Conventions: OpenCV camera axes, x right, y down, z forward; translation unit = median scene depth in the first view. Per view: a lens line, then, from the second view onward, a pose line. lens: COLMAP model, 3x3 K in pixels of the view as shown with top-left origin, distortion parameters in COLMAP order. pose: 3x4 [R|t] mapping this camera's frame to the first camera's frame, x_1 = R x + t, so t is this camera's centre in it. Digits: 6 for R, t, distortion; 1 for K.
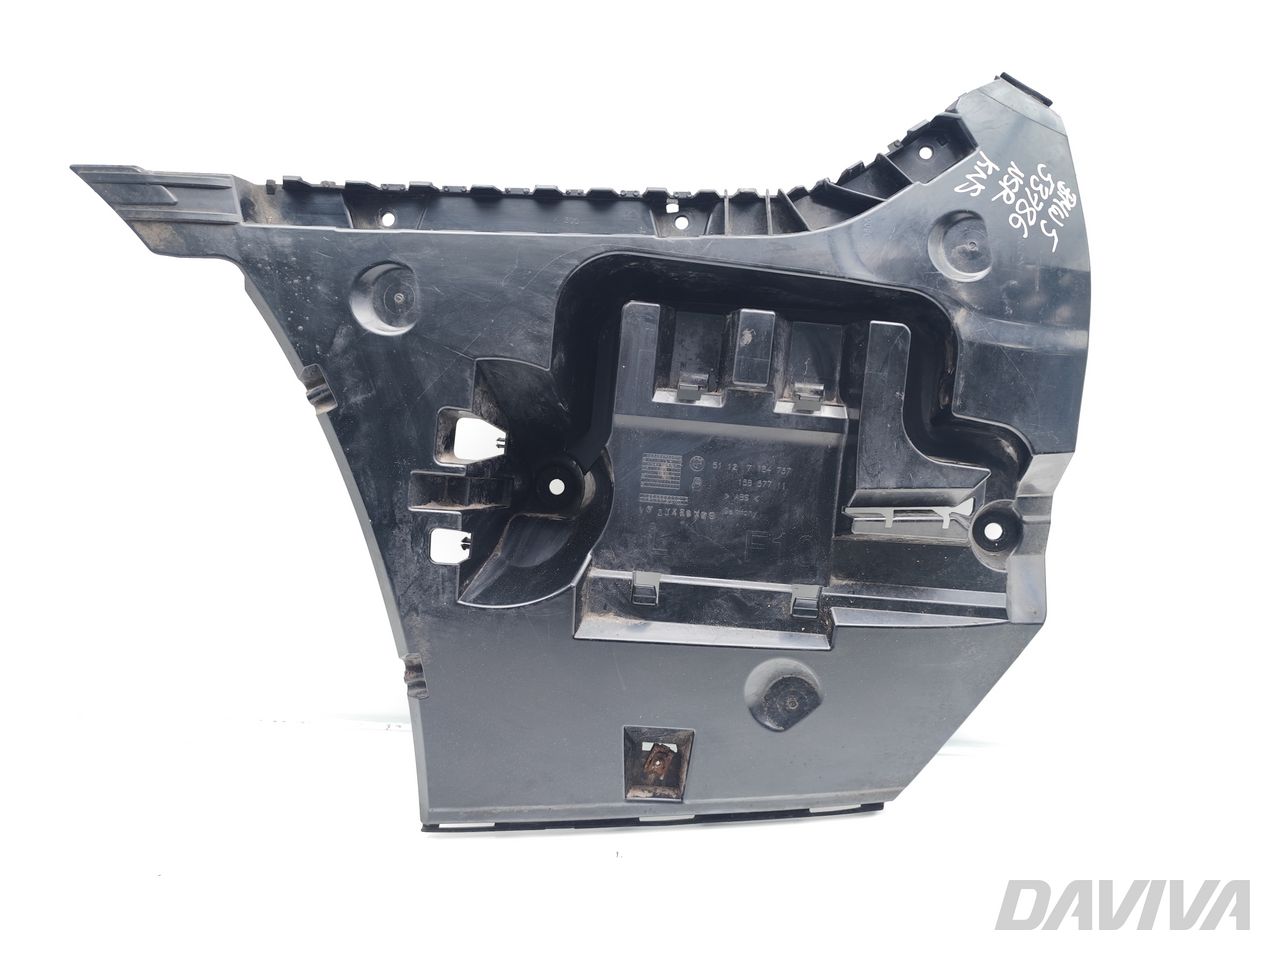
lens RADIAL K [[914.7, 0, 640.0], [0, 914.7, 480.0], [0, 0, 1]] dist [0.053811, -0.201926]
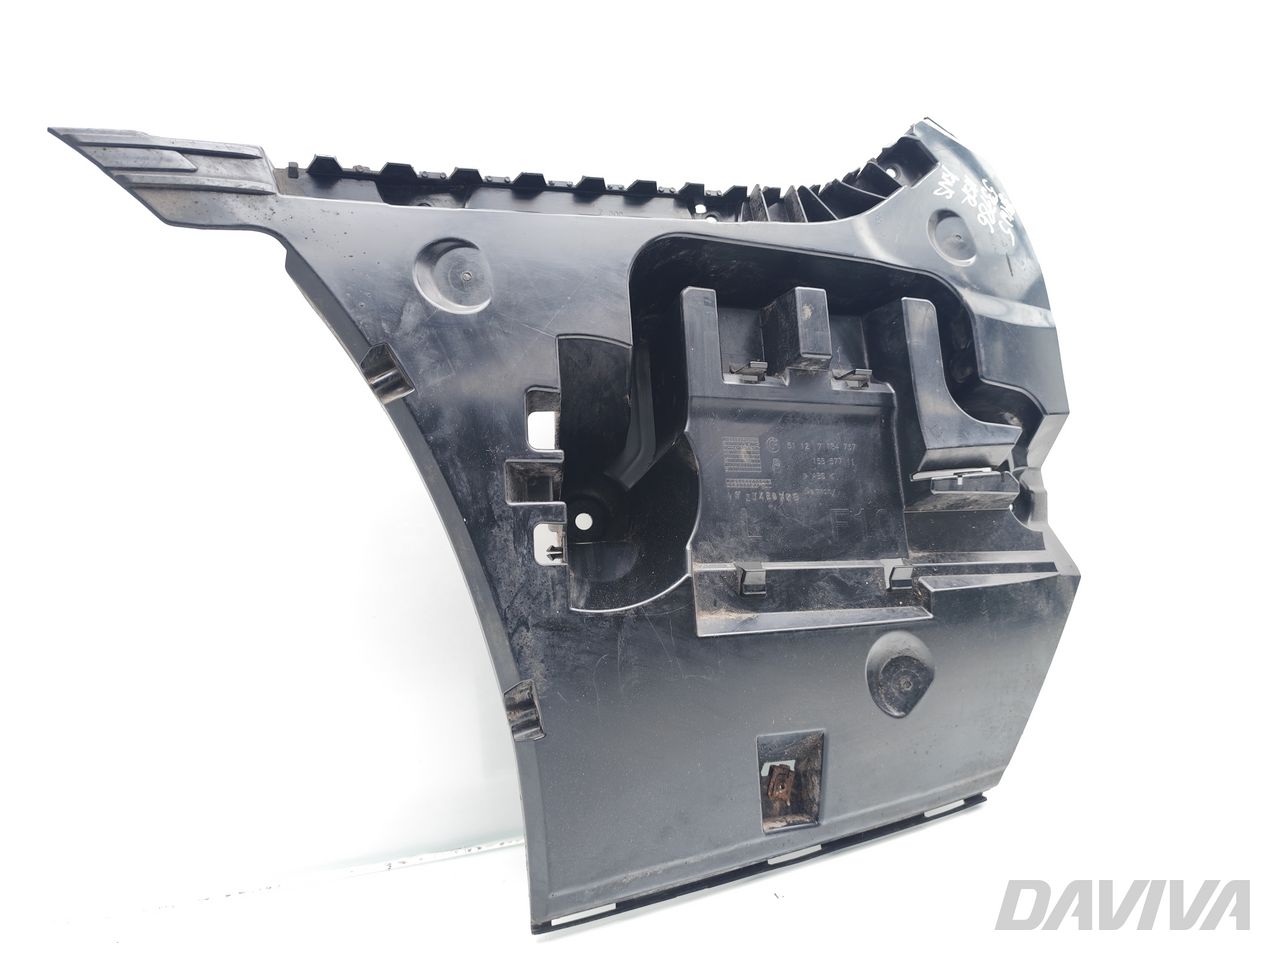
lens RADIAL K [[914.7, 0, 640.0], [0, 914.7, 480.0], [0, 0, 1]] dist [0.053811, -0.201926]
pose [[0.937784, -0.085390, 0.336556, -0.400768], [0.167341, 0.960440, -0.222602, 0.210850], [-0.304234, 0.265072, 0.914974, 0.167970]]
